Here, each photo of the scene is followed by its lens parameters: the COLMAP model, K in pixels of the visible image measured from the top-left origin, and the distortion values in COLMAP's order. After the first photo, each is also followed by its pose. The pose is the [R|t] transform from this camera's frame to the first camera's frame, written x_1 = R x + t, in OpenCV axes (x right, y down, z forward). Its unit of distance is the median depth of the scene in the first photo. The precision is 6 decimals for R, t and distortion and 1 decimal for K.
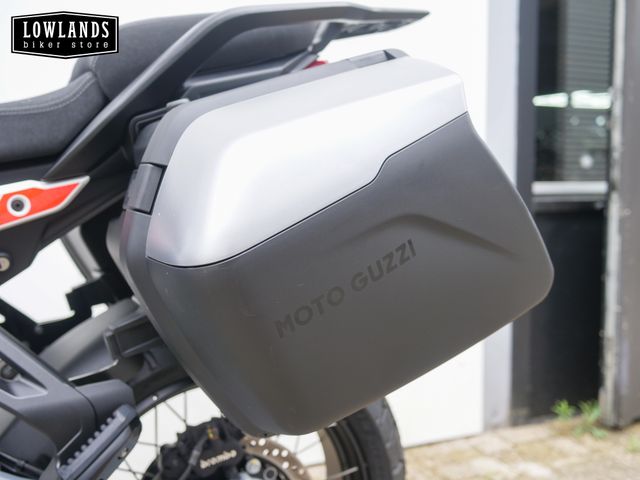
lens RADIAL K [[738.6, 0, 319.2], [0, 738.6, 240.4], [0, 0, 1]] dist [0.007939, 0.000000]
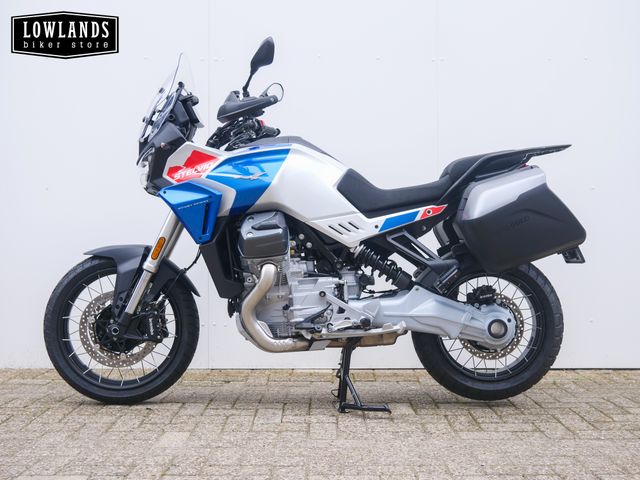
lens RADIAL K [[738.6, 0, 319.3], [0, 738.6, 239.8], [0, 0, 1]] dist [0.007939, 0.000000]
pose [[0.898011, -0.001746, -0.439970, 0.736153], [-0.039102, 0.995718, -0.083762, 0.430992], [0.438232, 0.092423, 0.894098, -2.573555]]
